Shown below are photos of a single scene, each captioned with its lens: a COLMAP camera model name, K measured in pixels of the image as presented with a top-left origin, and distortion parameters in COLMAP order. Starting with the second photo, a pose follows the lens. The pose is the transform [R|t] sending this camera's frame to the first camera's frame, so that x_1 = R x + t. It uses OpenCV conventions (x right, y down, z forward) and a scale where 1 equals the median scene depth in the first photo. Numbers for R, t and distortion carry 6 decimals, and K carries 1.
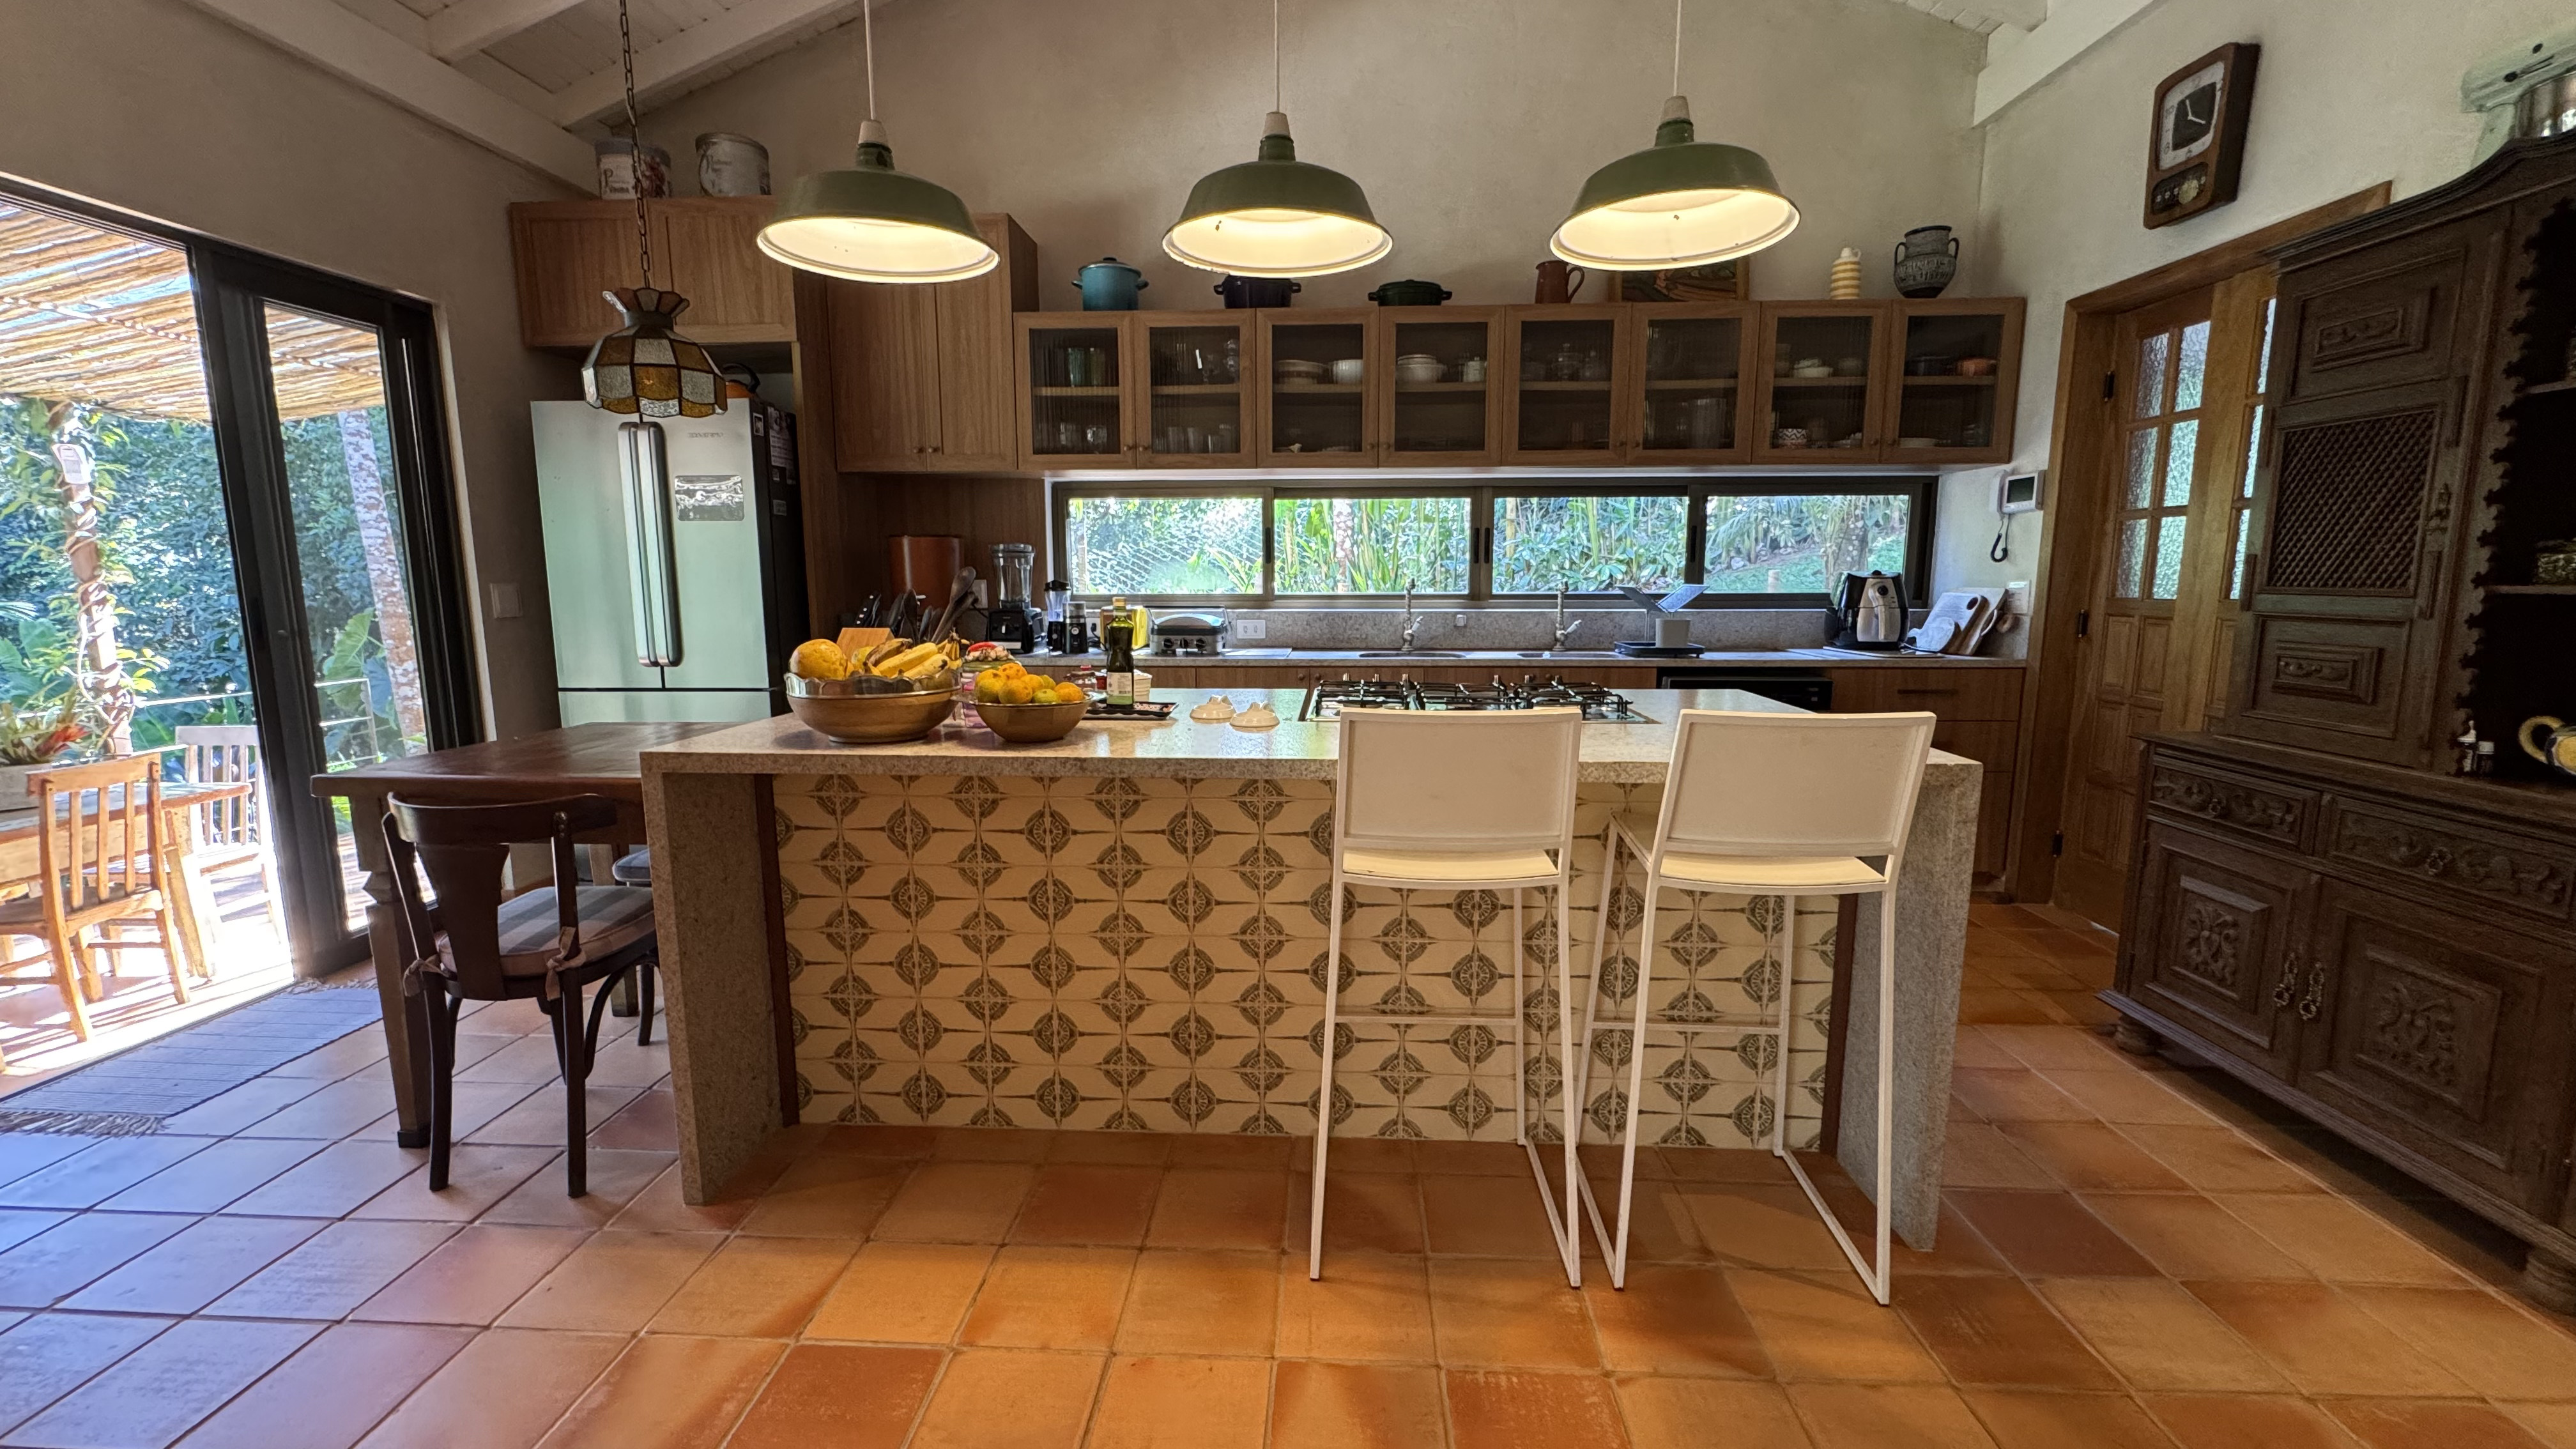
lens RADIAL K [[1023.5, 0, 1283.4], [0, 1023.5, 719.7], [0, 0, 1]] dist [-0.003566, 0.000114]
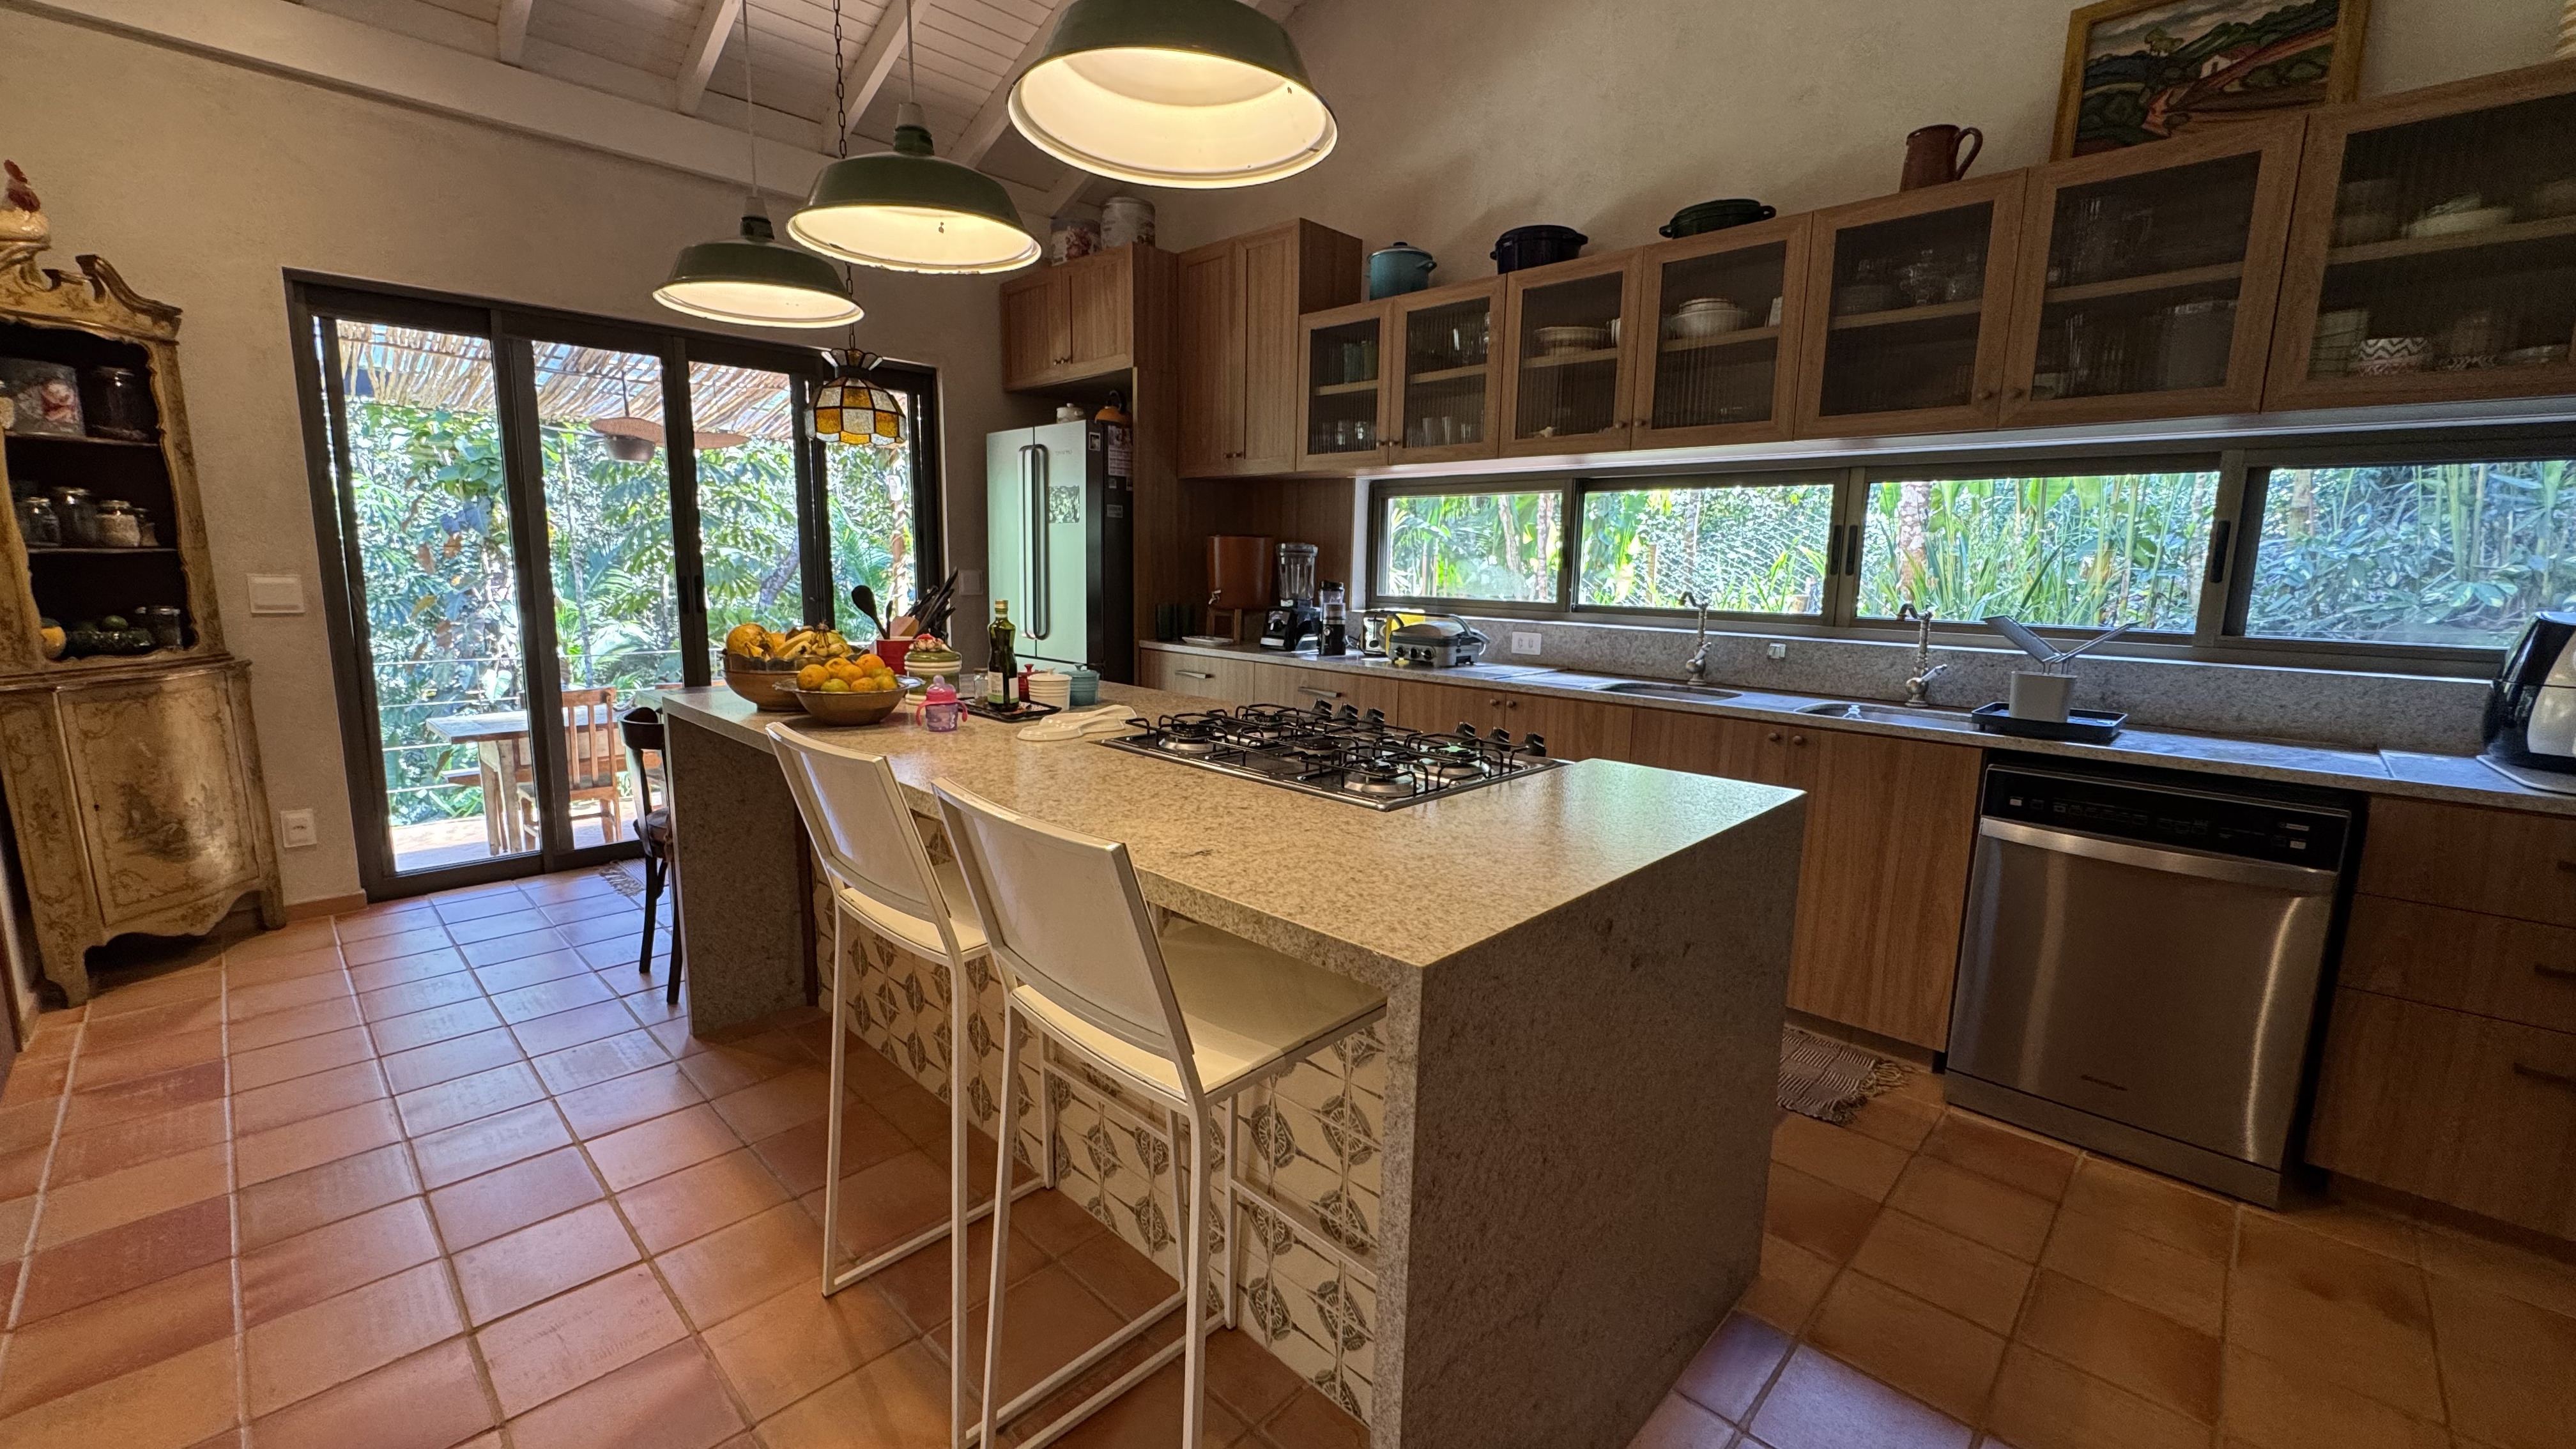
lens RADIAL K [[1023.5, 0, 1292.4], [0, 1023.5, 720.0], [0, 0, 1]] dist [-0.003566, 0.000114]
pose [[0.756560, 0.118810, -0.643041, 0.427364], [-0.112587, 0.992338, 0.050885, -0.049869], [0.644160, 0.033900, 0.764140, 0.230612]]
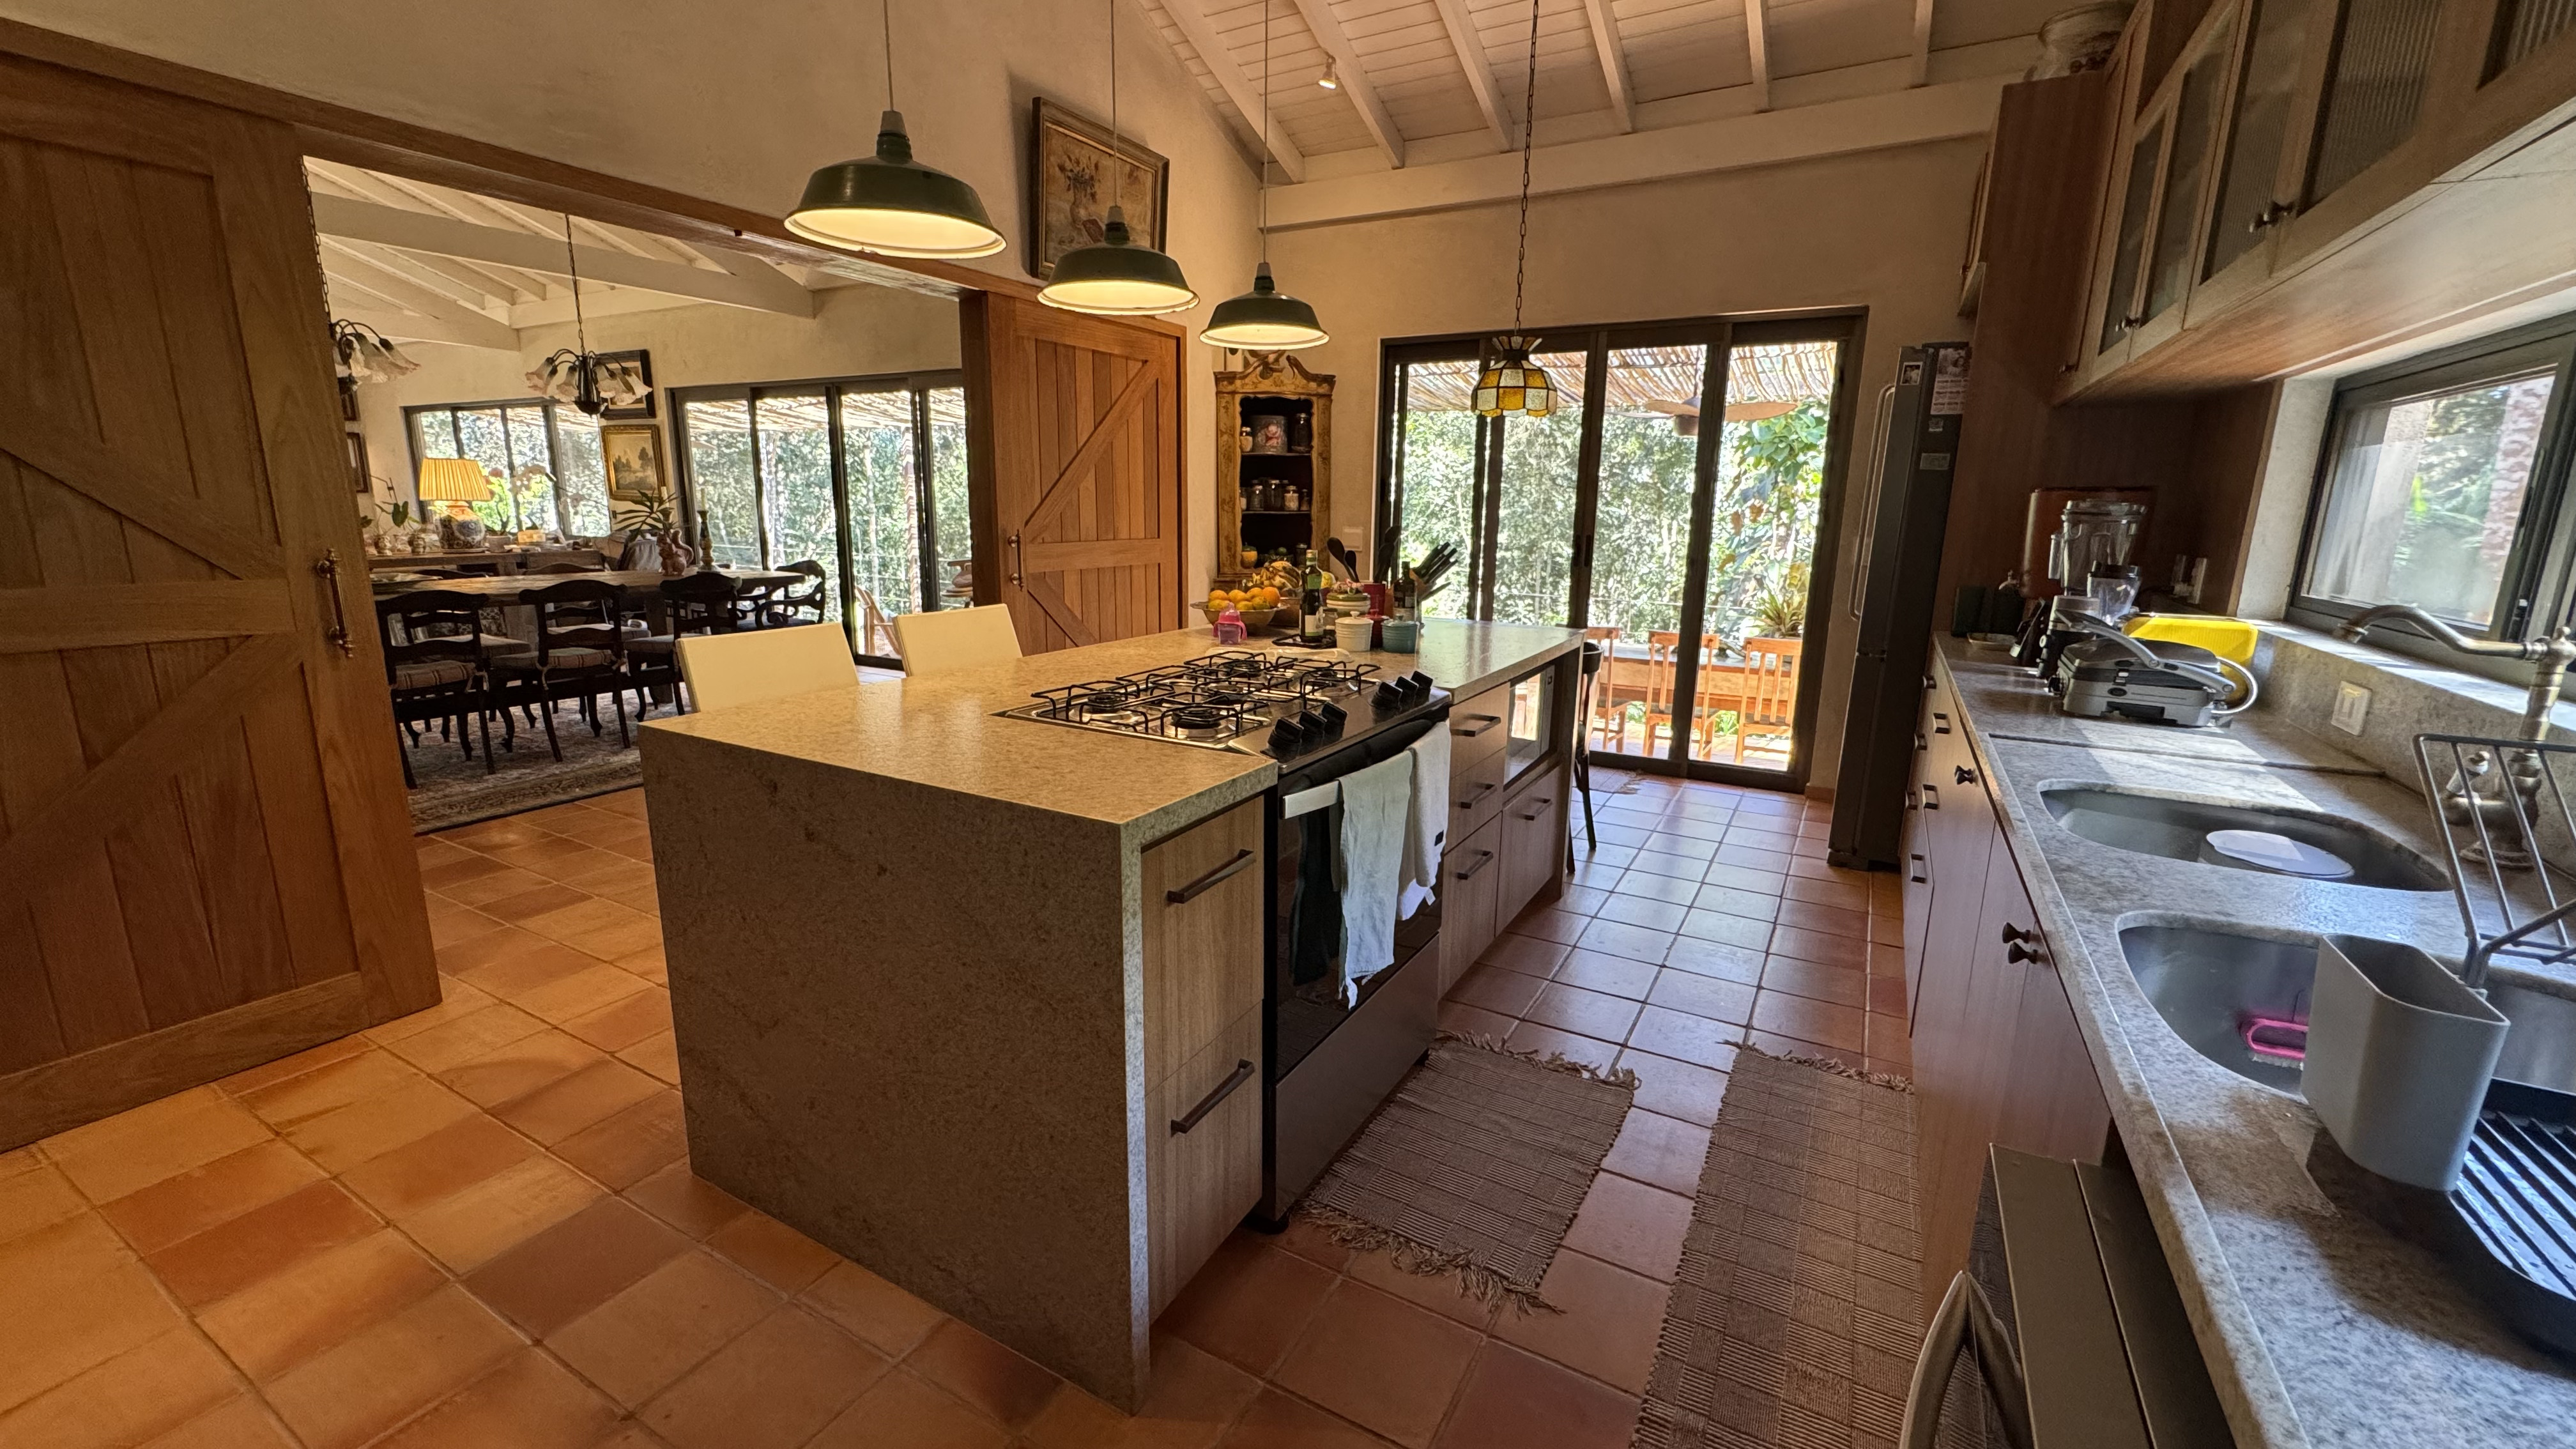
lens RADIAL K [[1023.5, 0, 1299.6], [0, 1023.5, 728.3], [0, 0, 1]] dist [-0.003566, 0.000114]
pose [[-0.450024, 0.174088, -0.875883, 0.550736], [-0.153781, 0.951055, 0.268041, -0.134831], [0.879676, 0.255319, -0.401226, 0.891286]]
